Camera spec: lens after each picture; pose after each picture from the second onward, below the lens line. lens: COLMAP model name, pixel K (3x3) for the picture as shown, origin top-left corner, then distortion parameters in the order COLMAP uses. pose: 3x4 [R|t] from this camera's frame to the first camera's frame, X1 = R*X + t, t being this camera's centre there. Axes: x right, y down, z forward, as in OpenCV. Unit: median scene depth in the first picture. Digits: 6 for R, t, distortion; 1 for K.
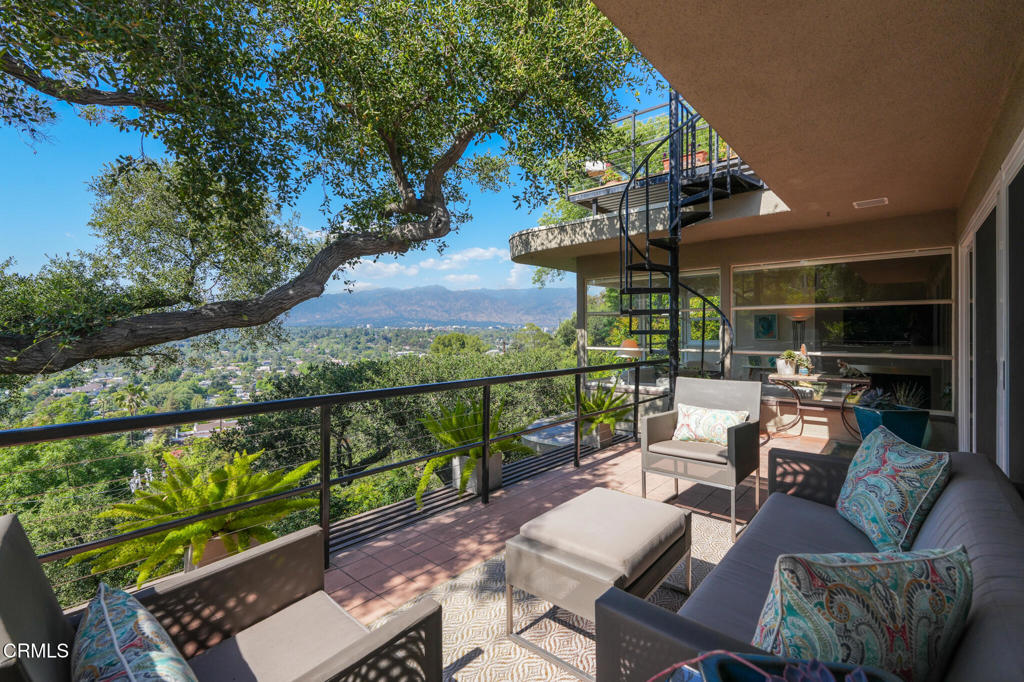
lens RADIAL K [[461.5, 0, 528.8], [0, 461.5, 302.5], [0, 0, 1]] dist [0.001889, 0.000013]
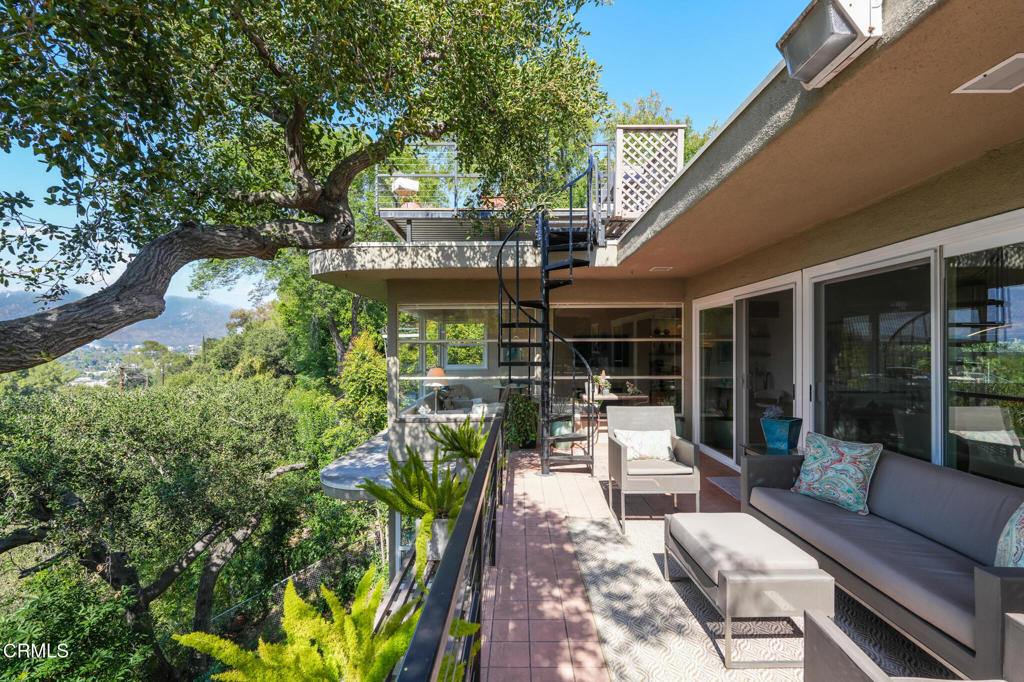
lens RADIAL K [[461.5, 0, 539.2], [0, 461.5, 343.6], [0, 0, 1]] dist [0.001889, 0.000013]
pose [[0.766035, 0.010182, 0.642719, -0.437803], [-0.039262, 0.998749, 0.030973, -0.017993], [-0.641599, -0.048960, 0.765476, 0.195949]]
